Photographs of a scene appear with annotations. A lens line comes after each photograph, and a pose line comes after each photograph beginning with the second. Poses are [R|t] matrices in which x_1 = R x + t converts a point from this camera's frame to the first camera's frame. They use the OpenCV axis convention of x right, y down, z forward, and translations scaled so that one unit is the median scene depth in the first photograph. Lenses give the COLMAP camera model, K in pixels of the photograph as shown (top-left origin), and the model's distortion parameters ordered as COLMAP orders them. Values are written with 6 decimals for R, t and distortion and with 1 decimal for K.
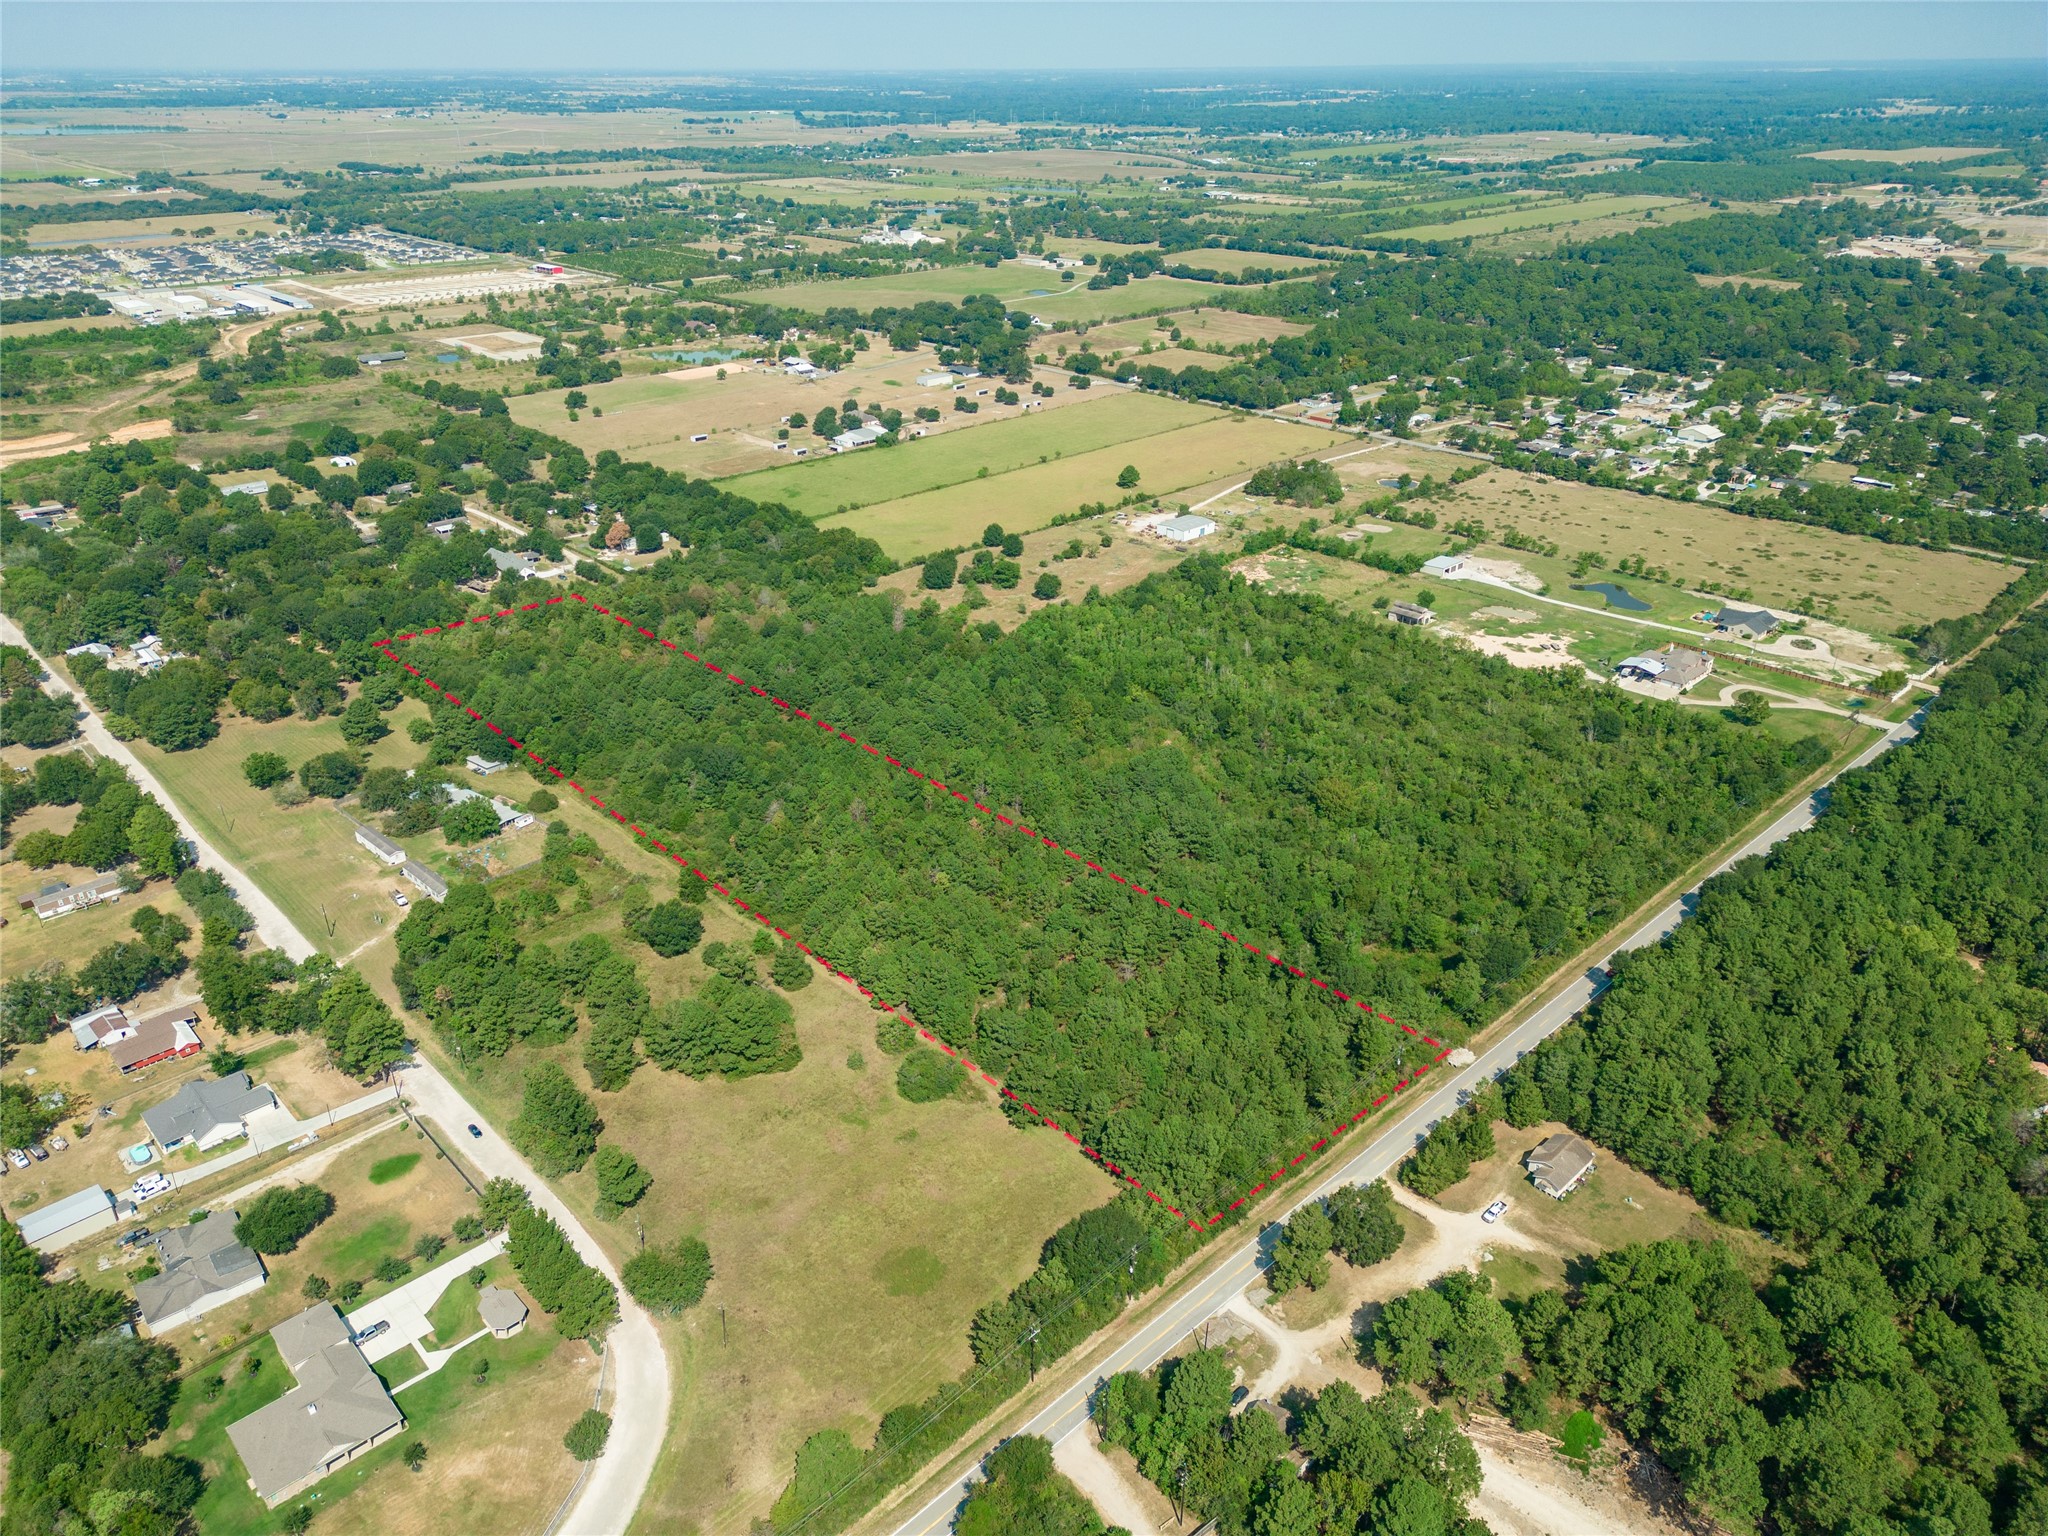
lens RADIAL K [[1456.6, 0, 1027.0], [0, 1456.6, 735.6], [0, 0, 1]] dist [0.073541, -0.067680]
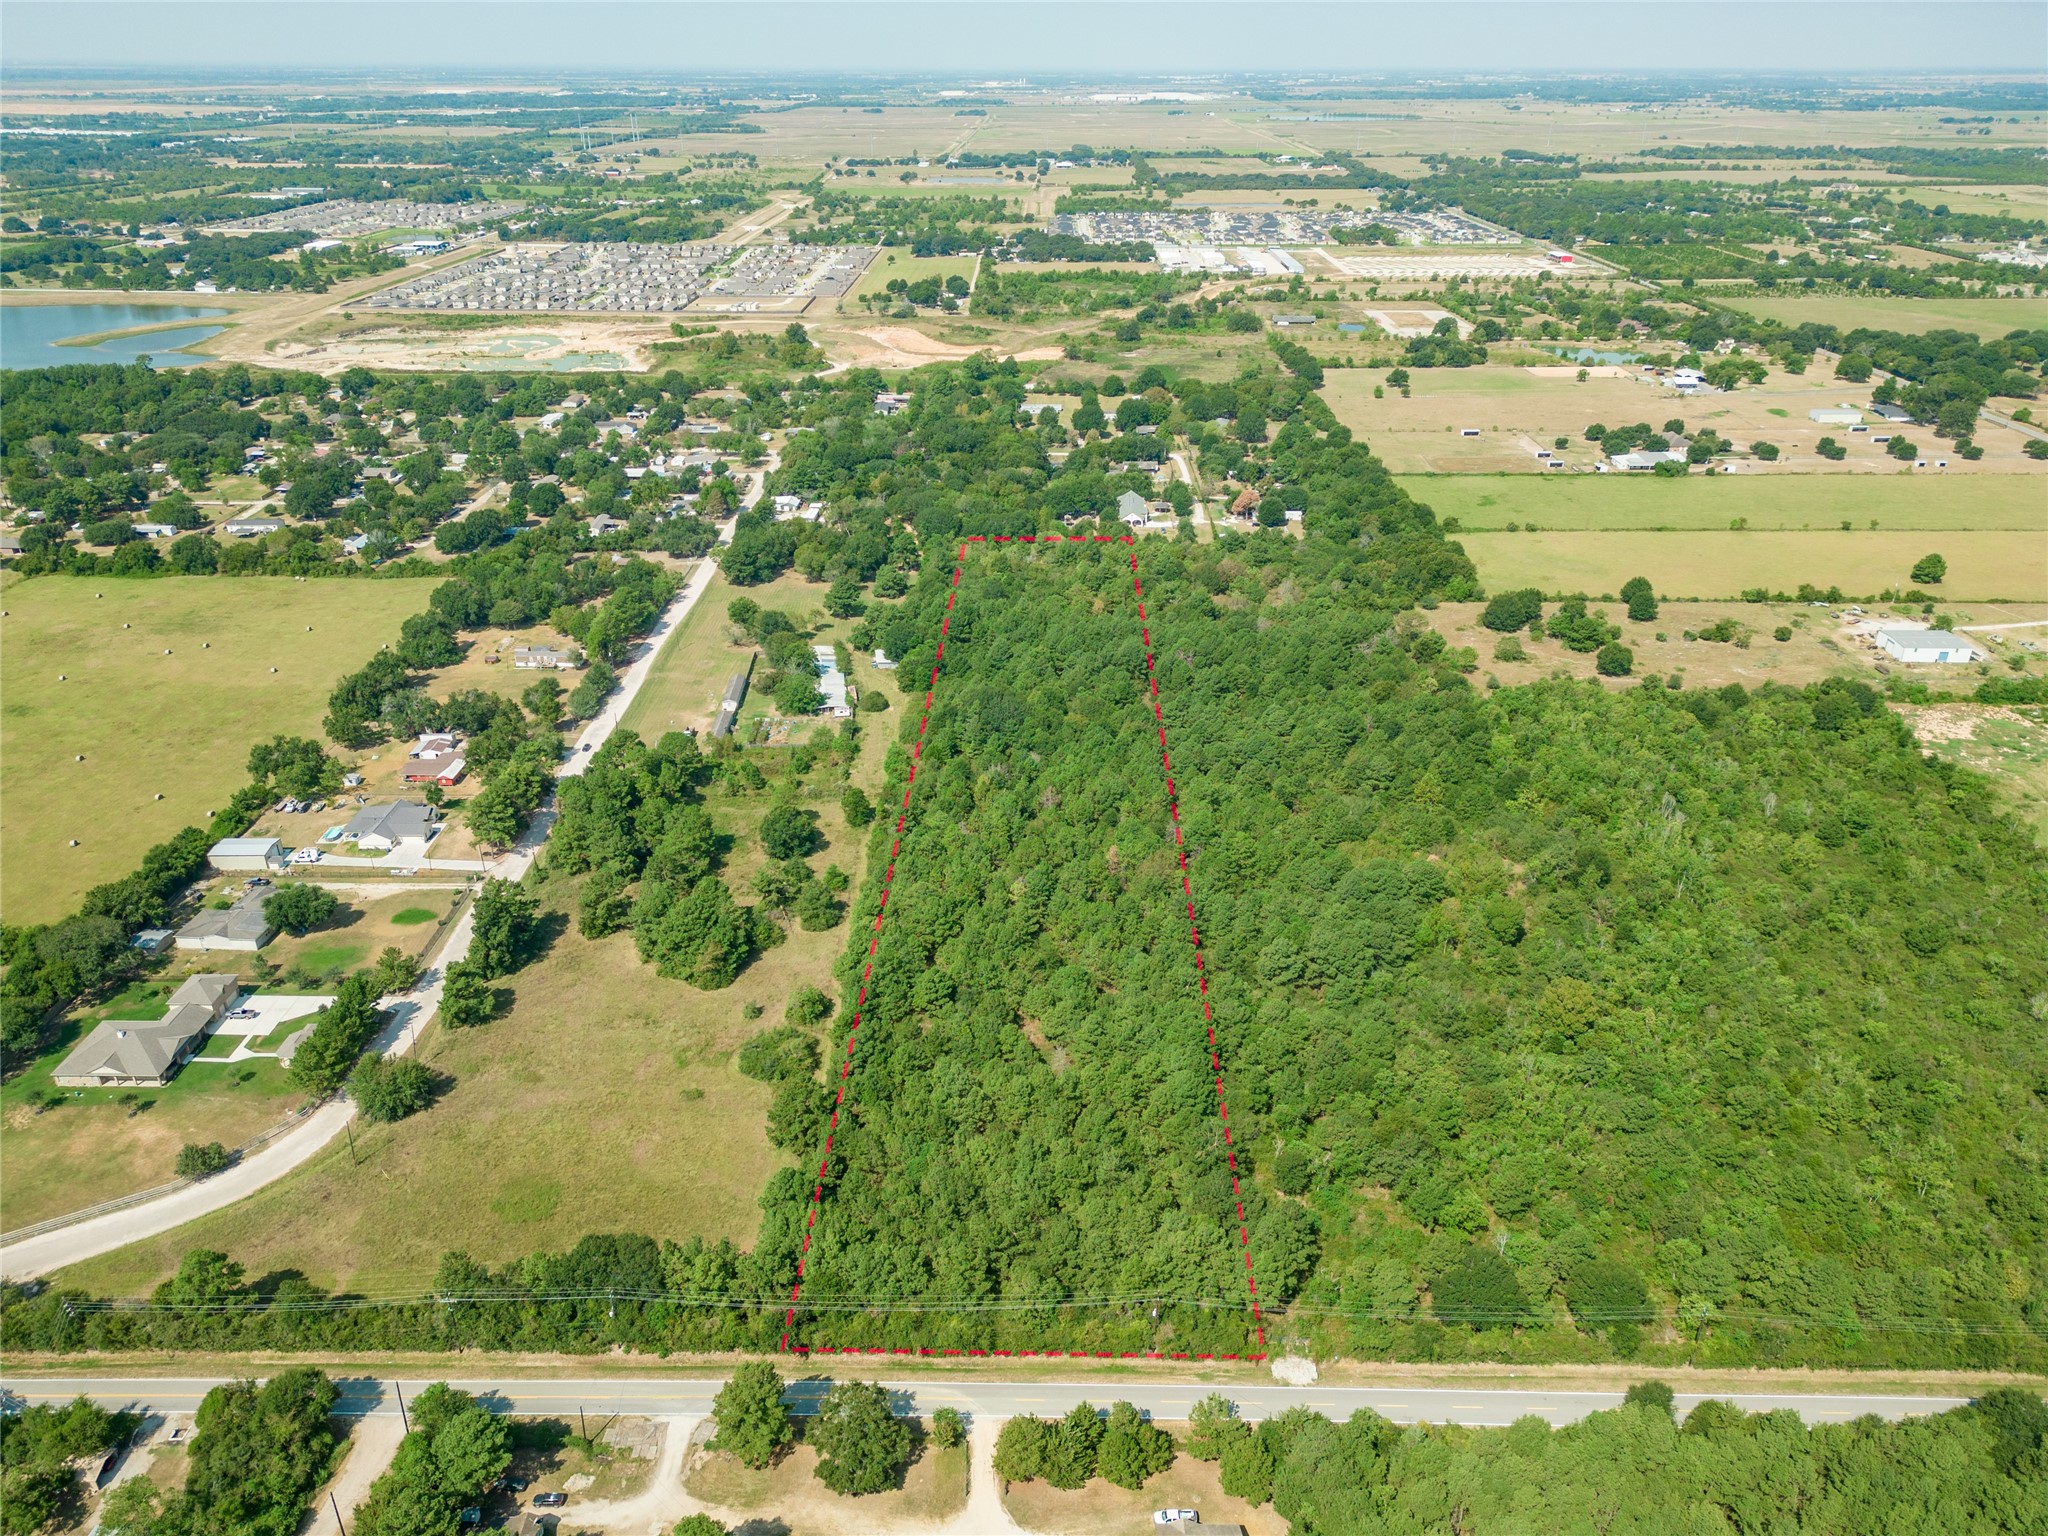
lens RADIAL K [[1446.9, 0, 1028.0], [0, 1446.9, 762.2], [0, 0, 1]] dist [0.092377, -0.096170]
pose [[0.718200, 0.306436, -0.624728, 0.314917], [-0.296685, 0.946966, 0.123422, -0.057188], [0.629417, 0.096706, 0.771026, 0.207422]]
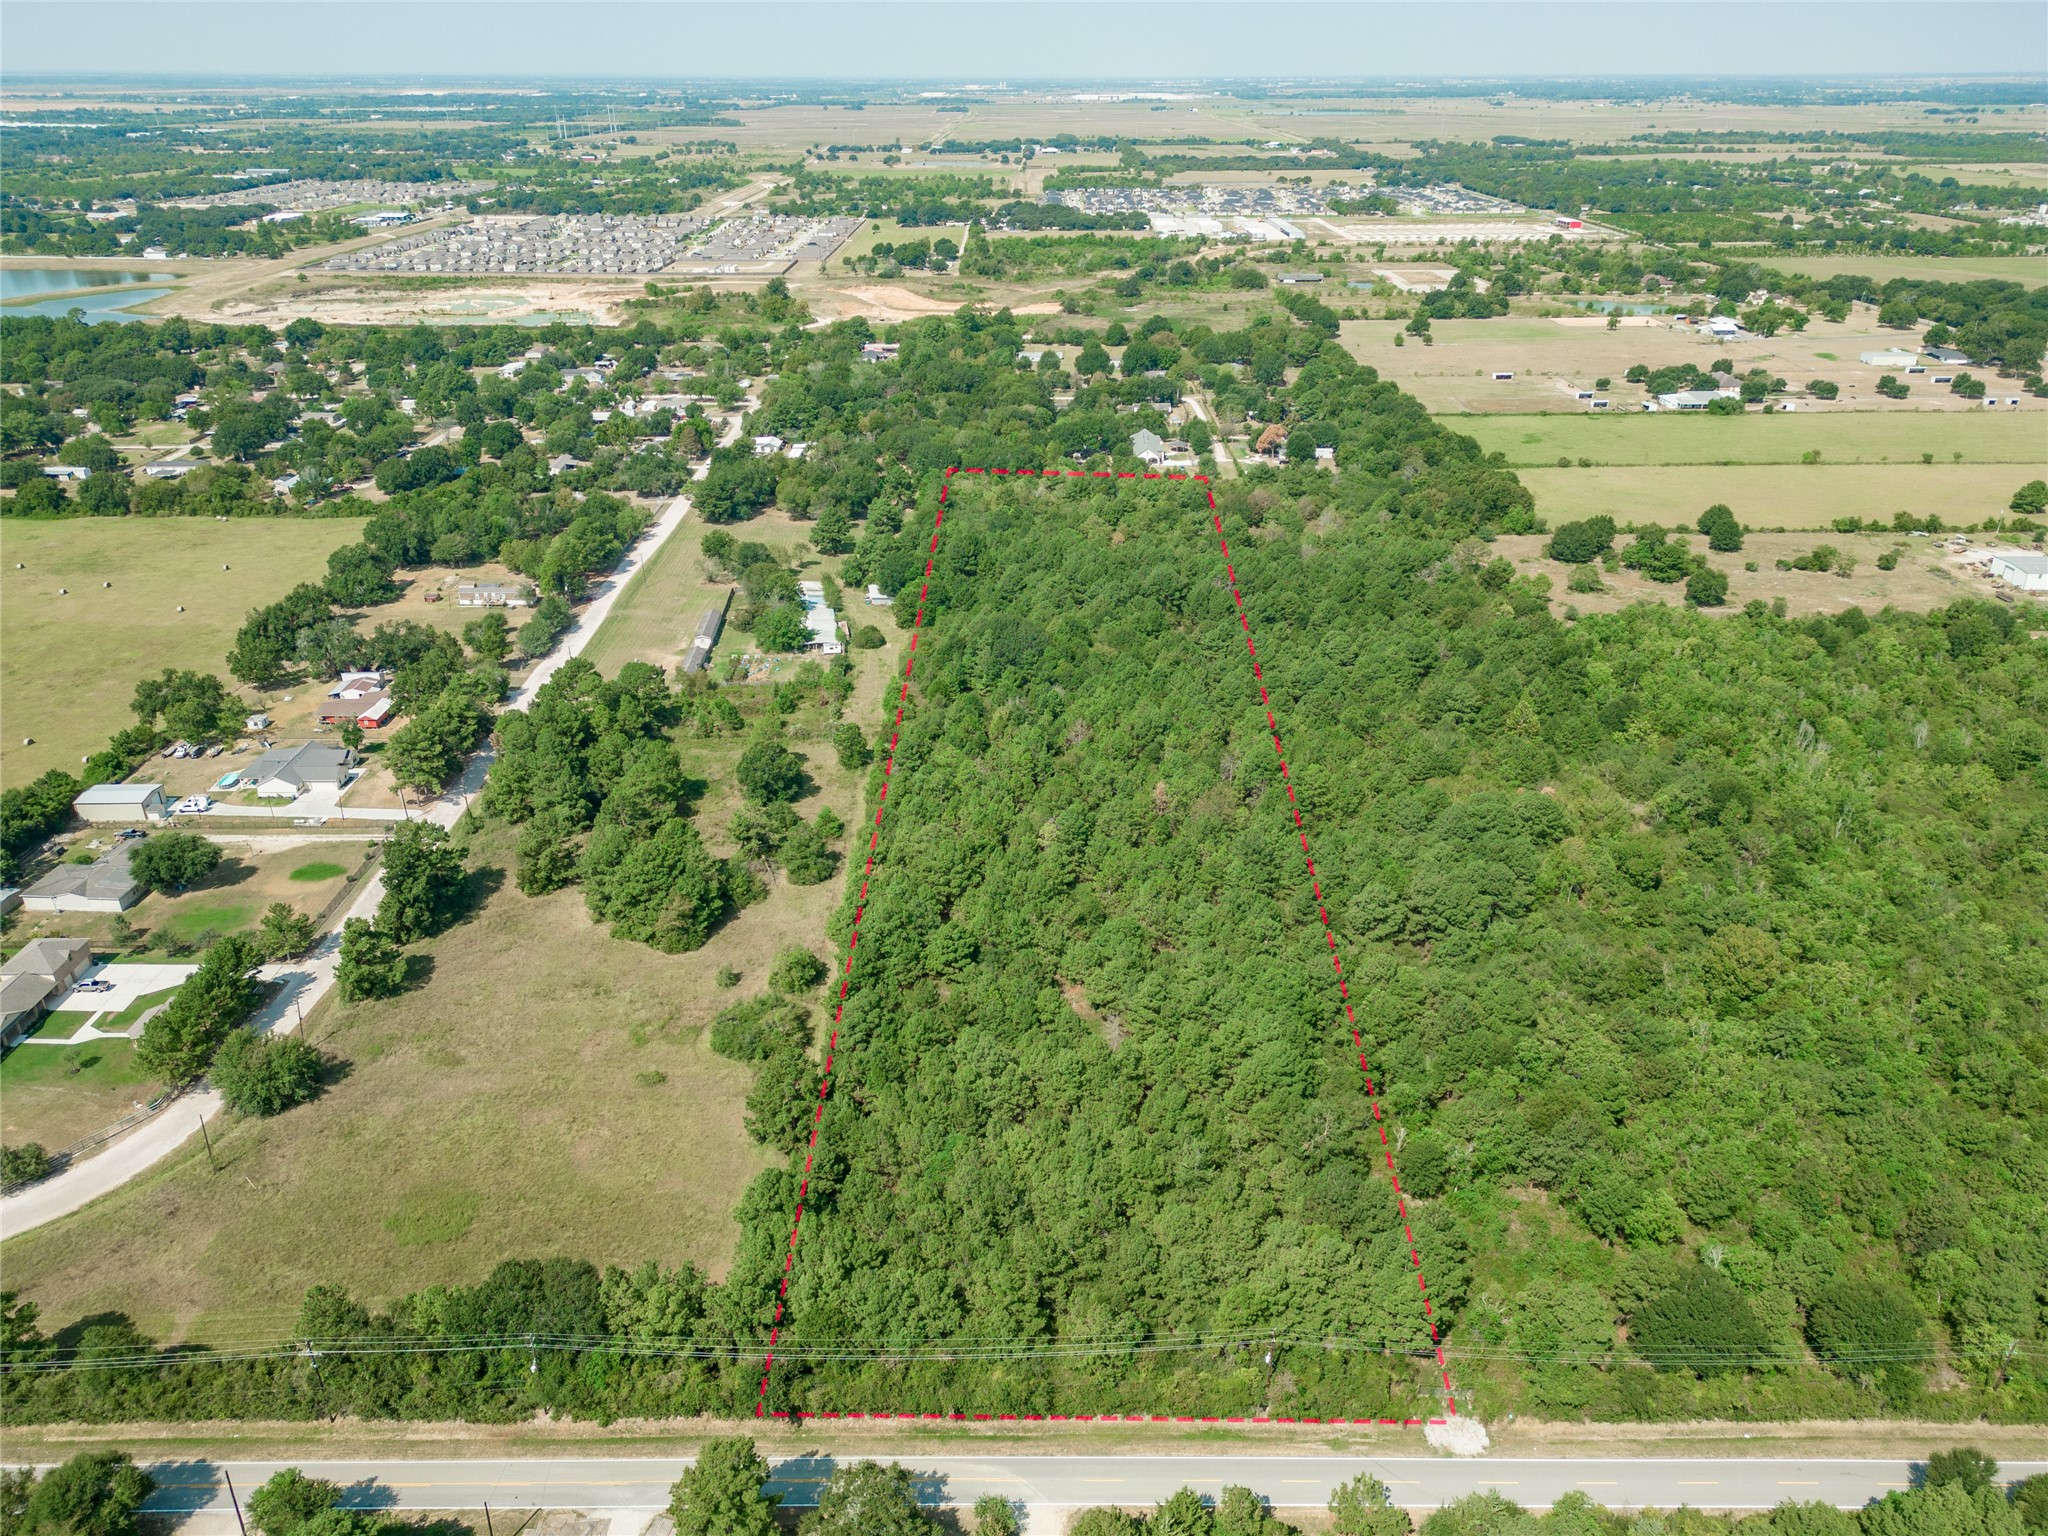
lens RADIAL K [[1444.4, 0, 1027.4], [0, 1444.4, 754.8], [0, 0, 1]] dist [0.084711, -0.082927]
pose [[0.727103, 0.294889, -0.619970, 0.248977], [-0.290621, 0.950355, 0.111195, -0.011192], [0.621982, 0.099326, 0.776707, 0.278491]]
